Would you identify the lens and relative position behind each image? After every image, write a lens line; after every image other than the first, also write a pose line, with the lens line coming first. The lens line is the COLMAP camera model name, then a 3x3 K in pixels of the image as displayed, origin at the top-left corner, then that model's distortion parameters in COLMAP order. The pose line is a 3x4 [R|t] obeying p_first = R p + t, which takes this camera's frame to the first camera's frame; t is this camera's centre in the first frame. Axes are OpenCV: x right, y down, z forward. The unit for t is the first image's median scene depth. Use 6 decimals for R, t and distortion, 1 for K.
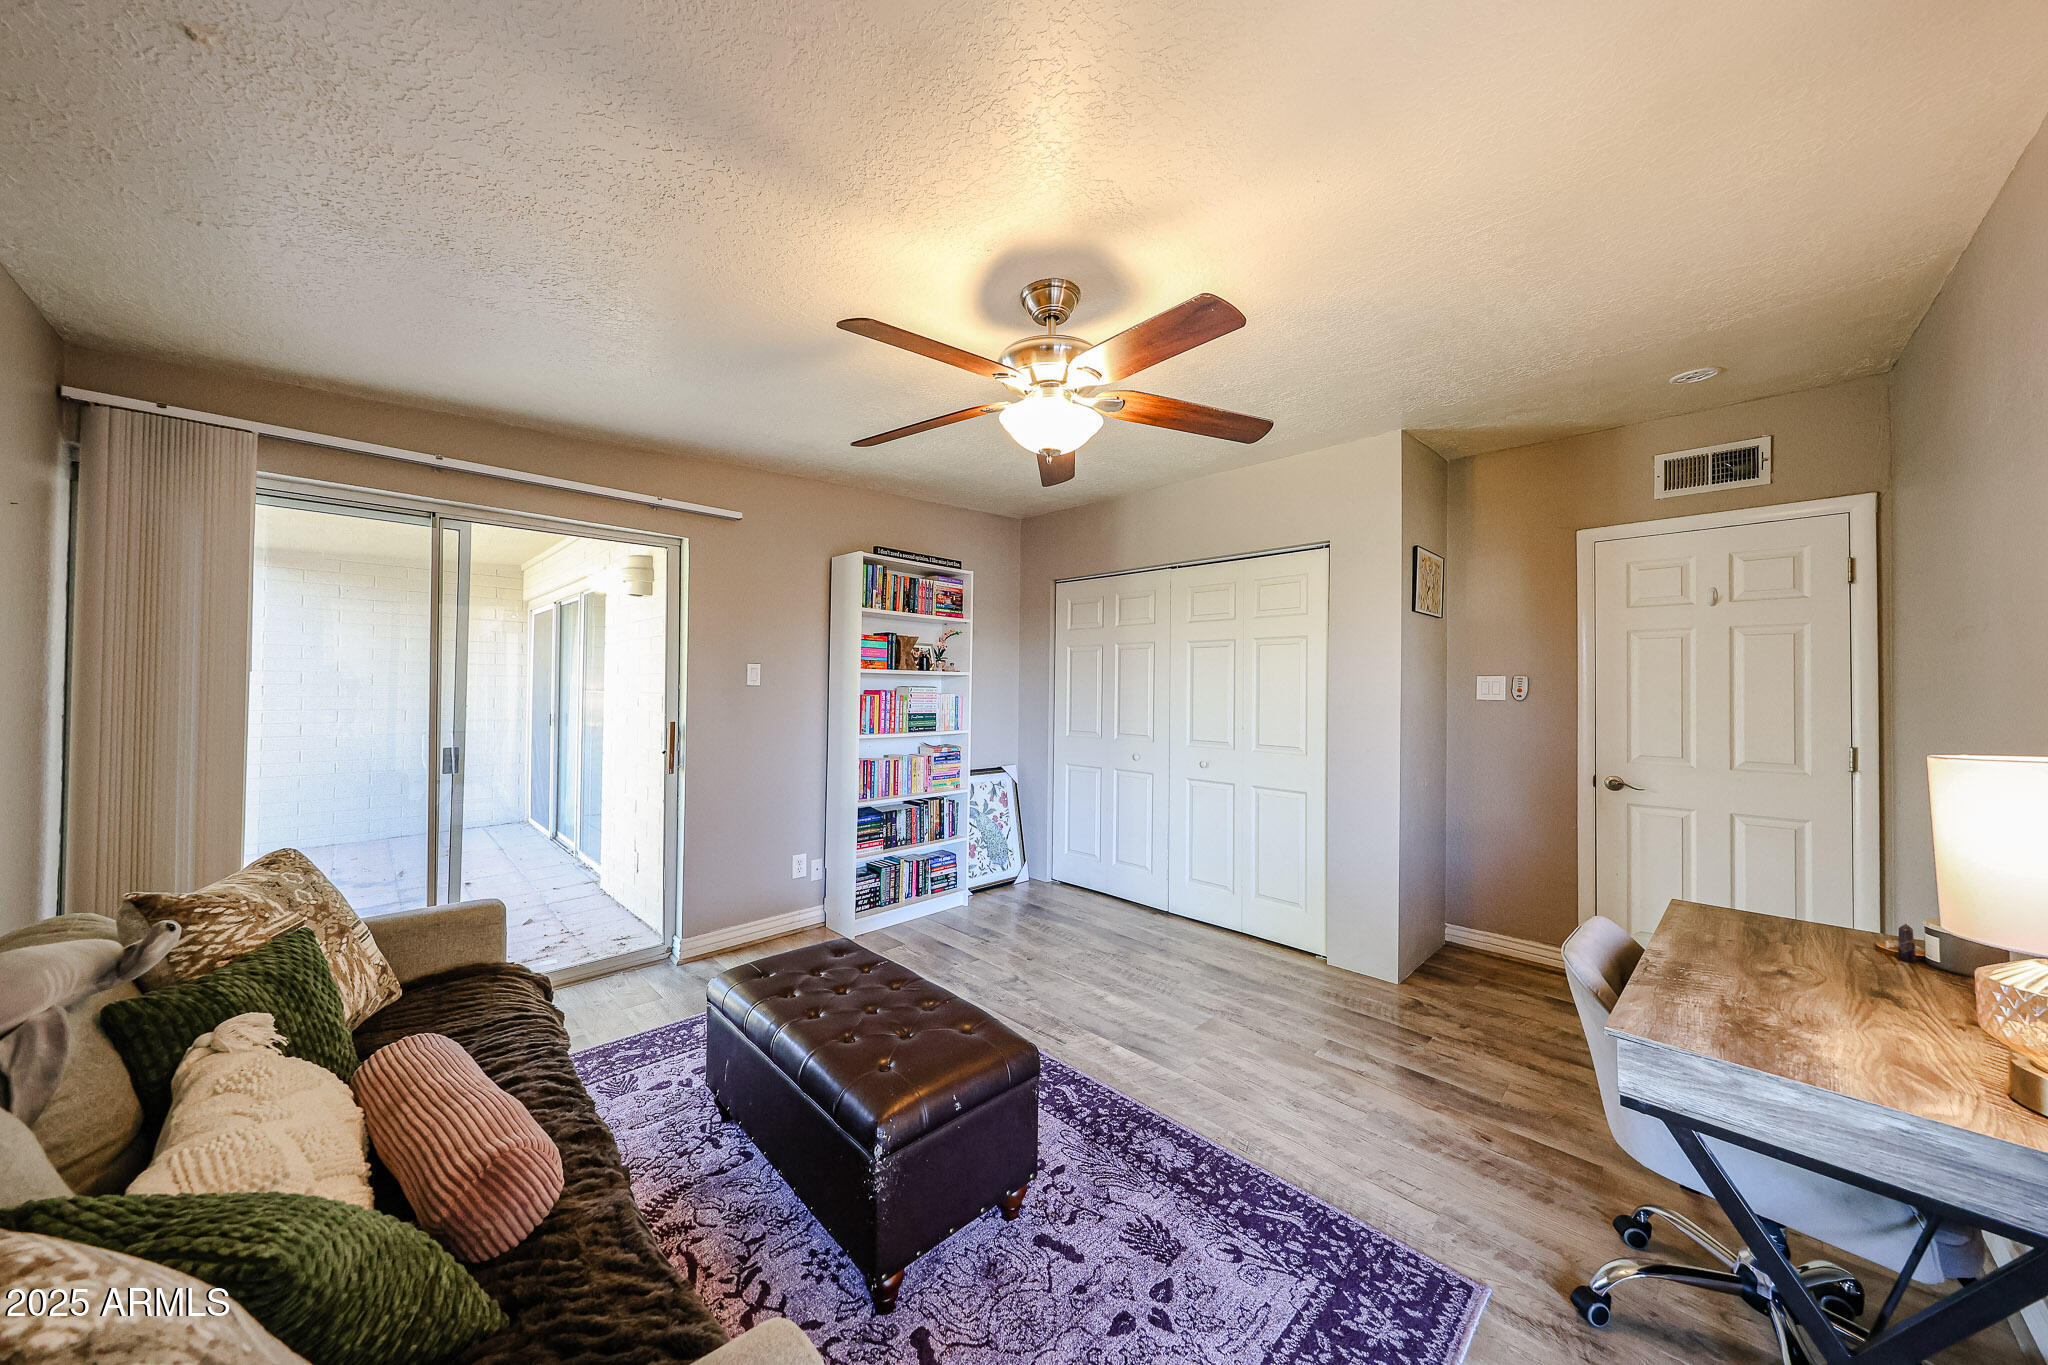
lens RADIAL K [[672.5, 0, 1017.4], [0, 672.5, 679.4], [0, 0, 1]] dist [0.001371, 0.000257]
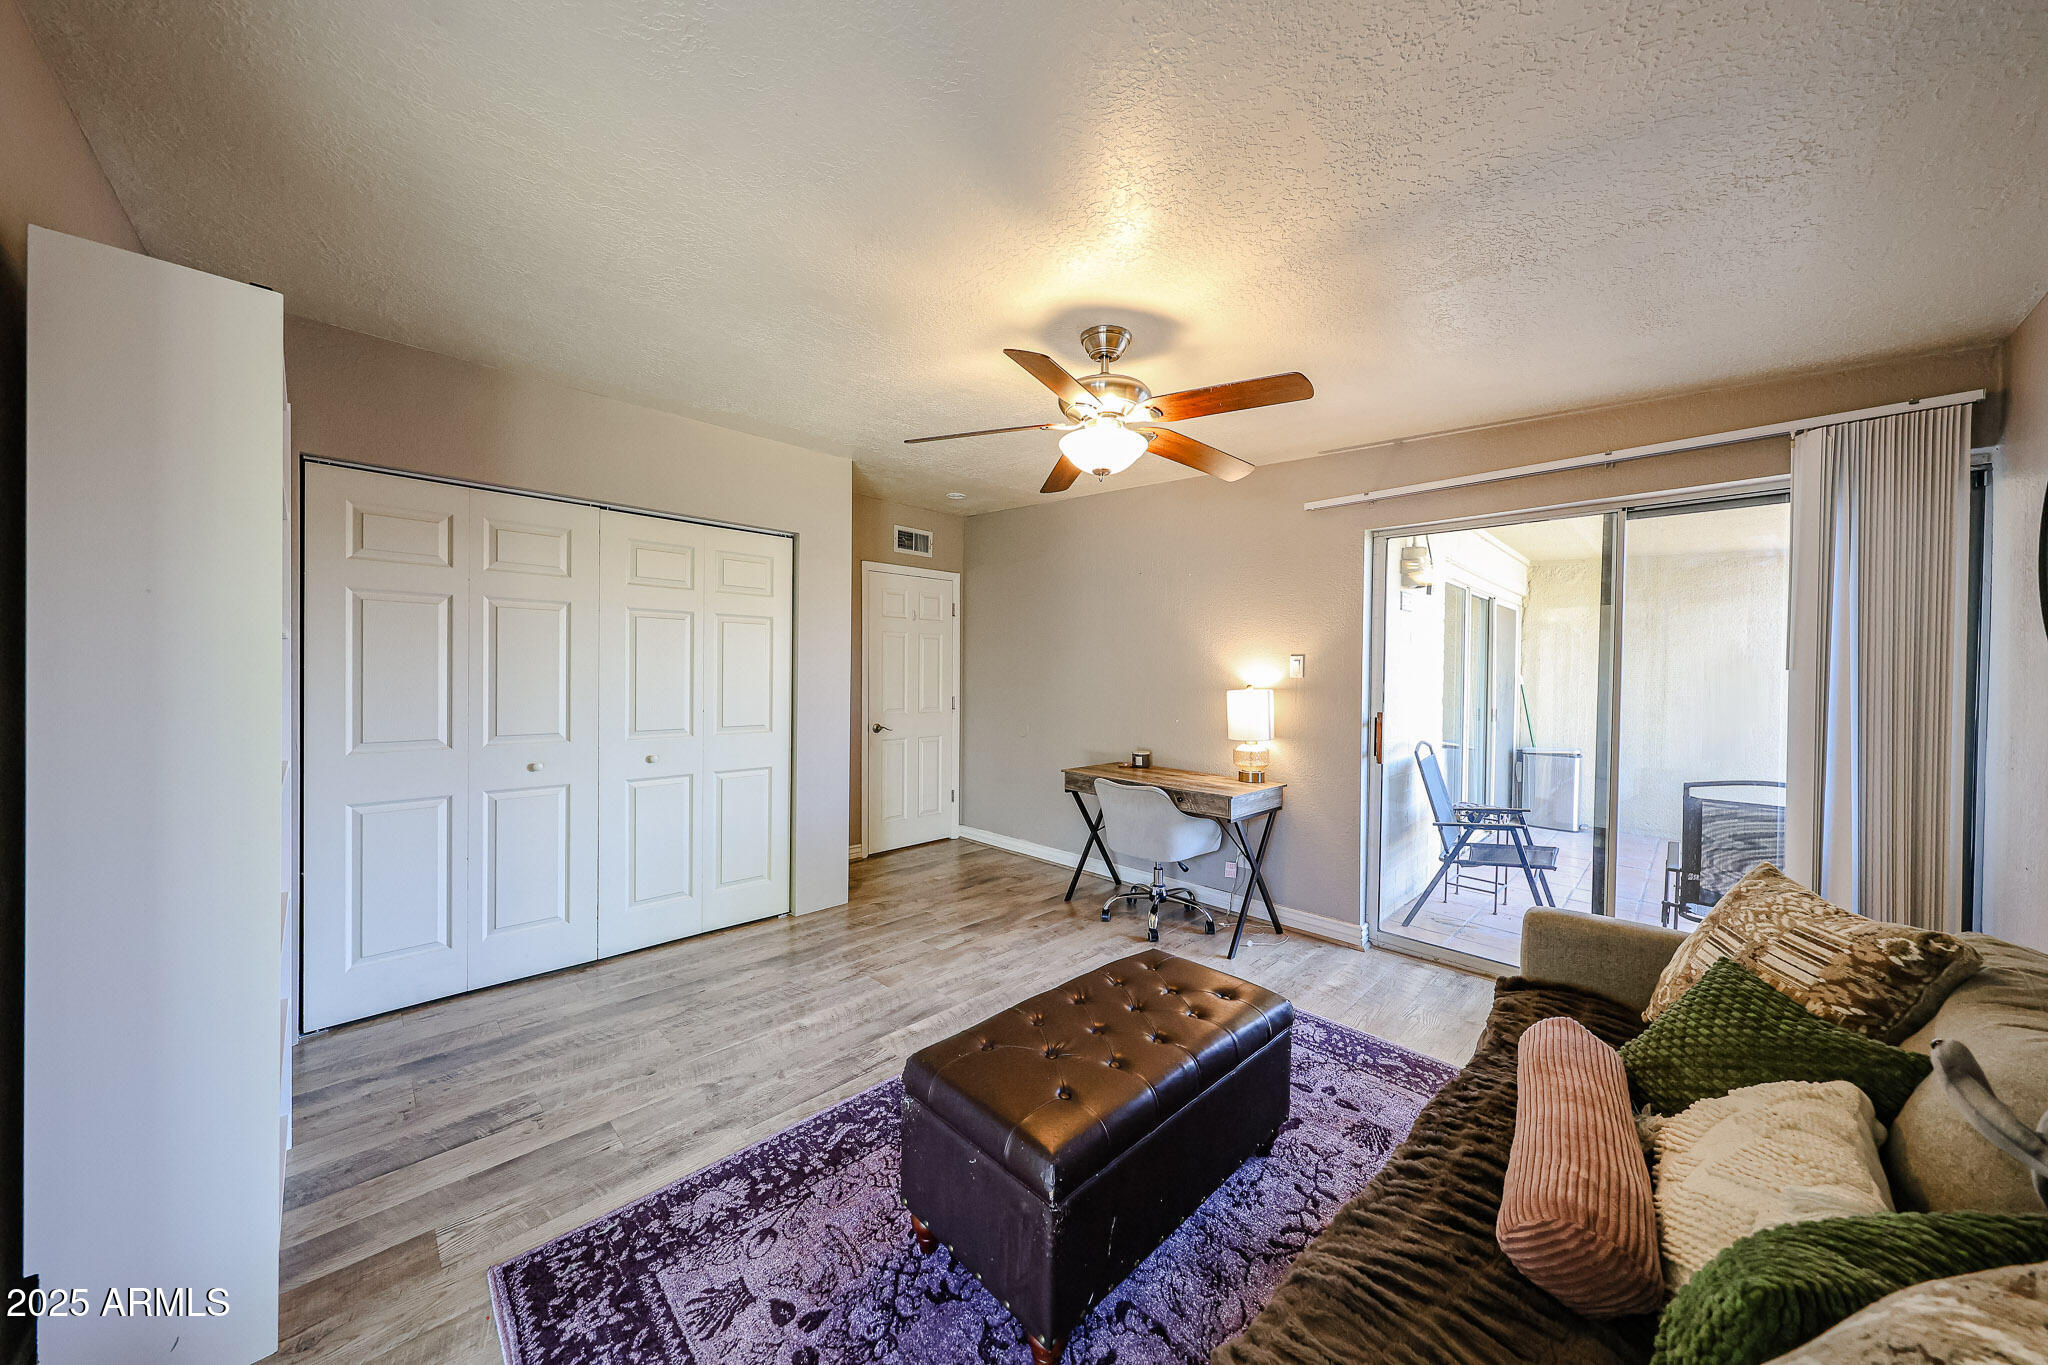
lens RADIAL K [[678.3, 0, 1002.5], [0, 678.3, 692.3], [0, 0, 1]] dist [0.000557, 0.000074]
pose [[0.019024, -0.038797, 0.999066, -0.714954], [-0.024174, 0.998937, 0.039252, -0.000001], [-0.999527, -0.024898, 0.018066, 0.720772]]
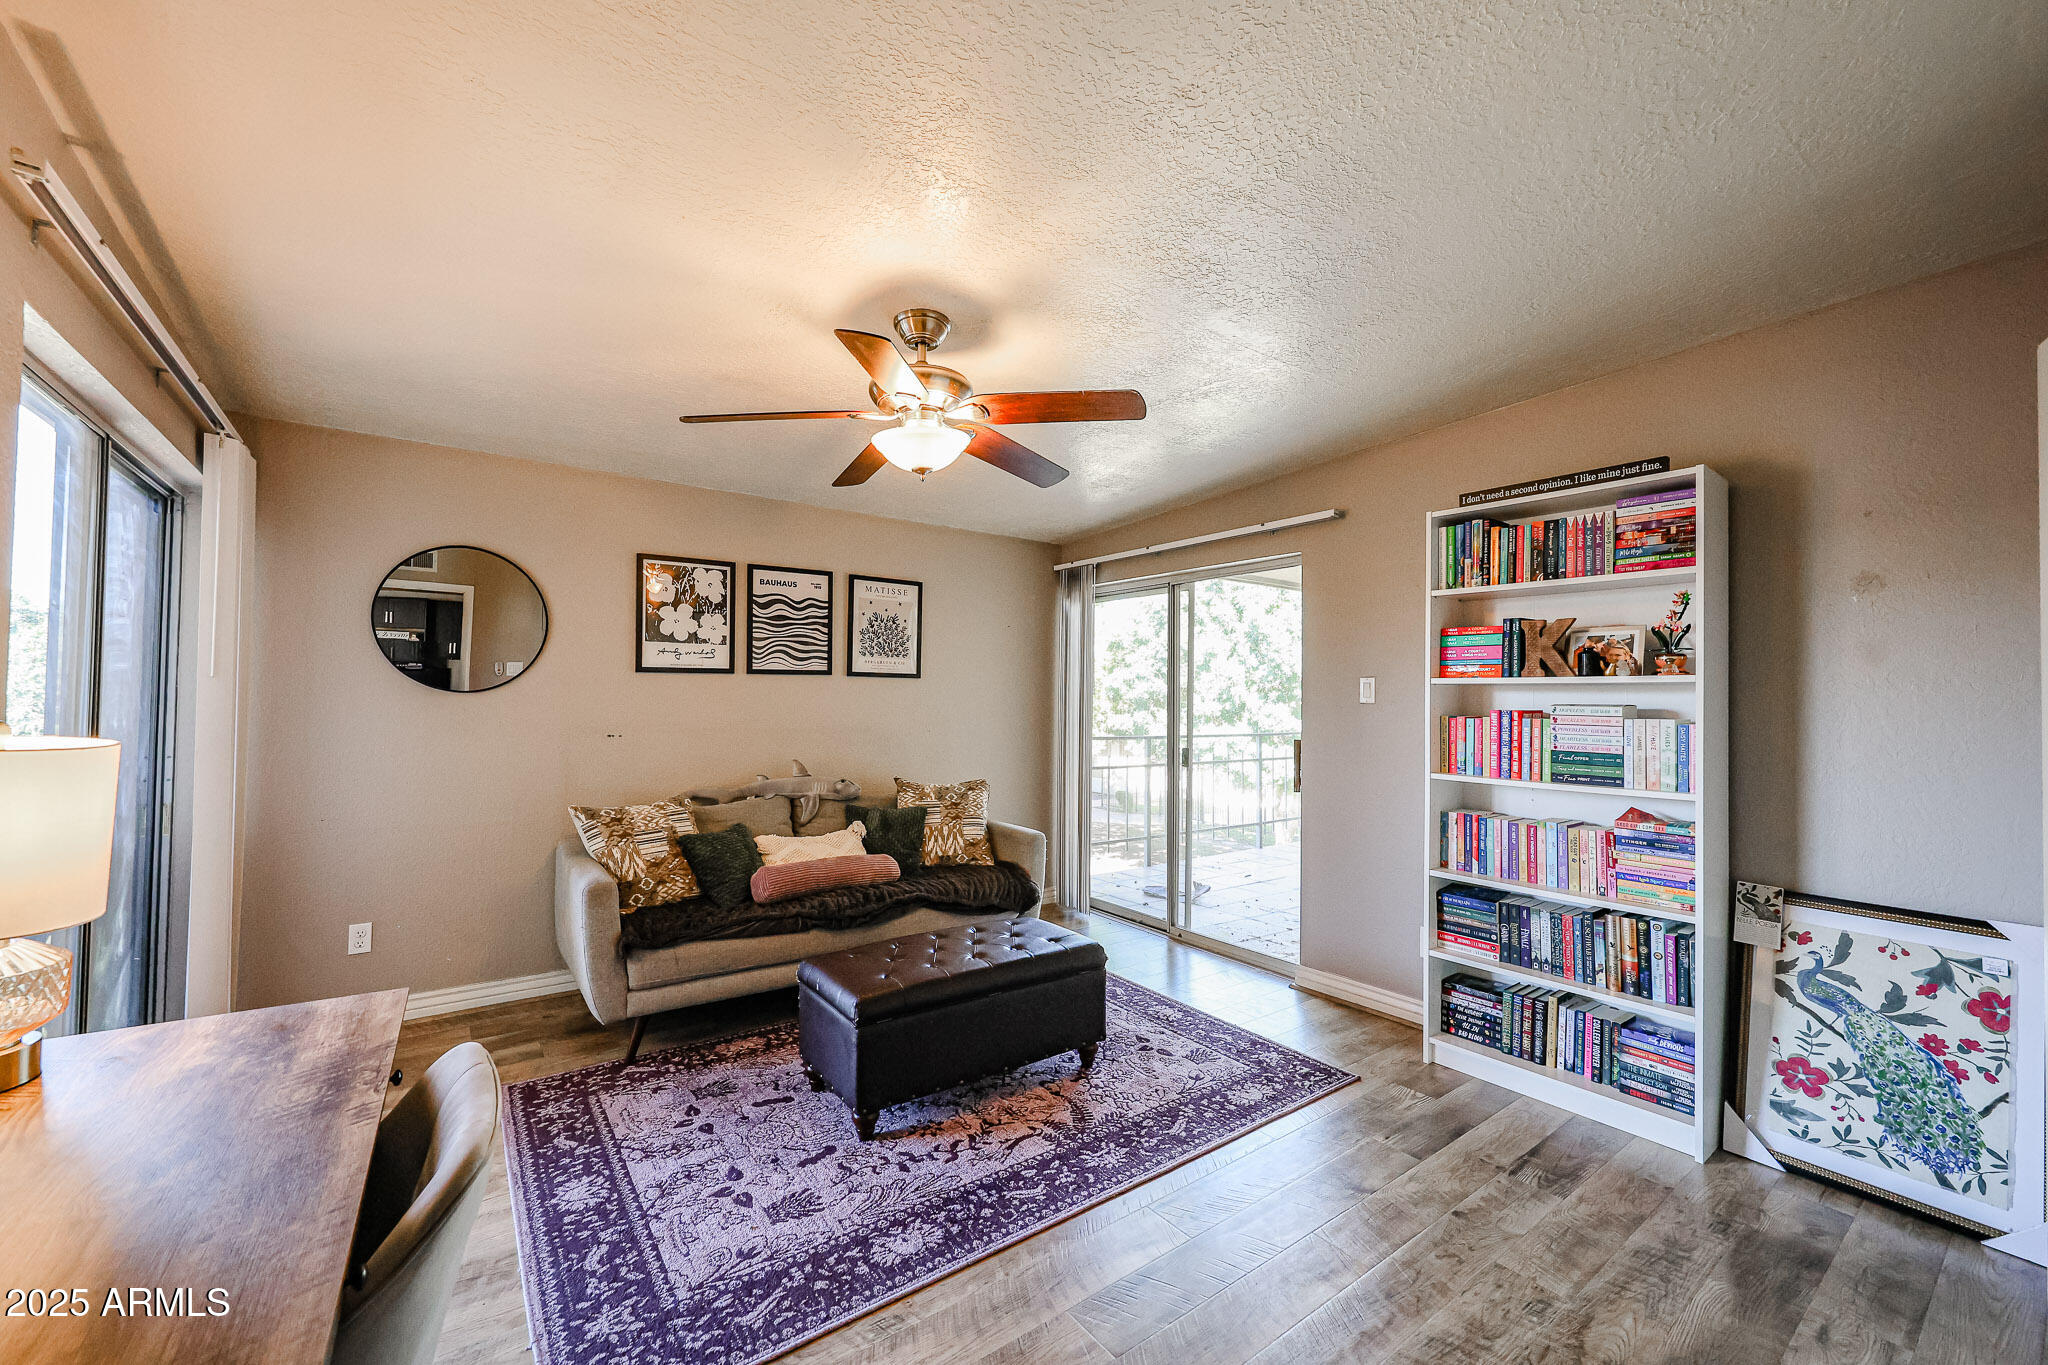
lens RADIAL K [[807.2, 0, 1024.0], [0, 807.2, 682.5], [0, 0, 1]] dist [0.012358, 0.000212]
pose [[-0.128119, -0.031044, -0.991273, 0.795396], [0.000927, 0.999506, -0.031421, 0.017501], [0.991758, -0.004945, -0.128026, 0.830294]]
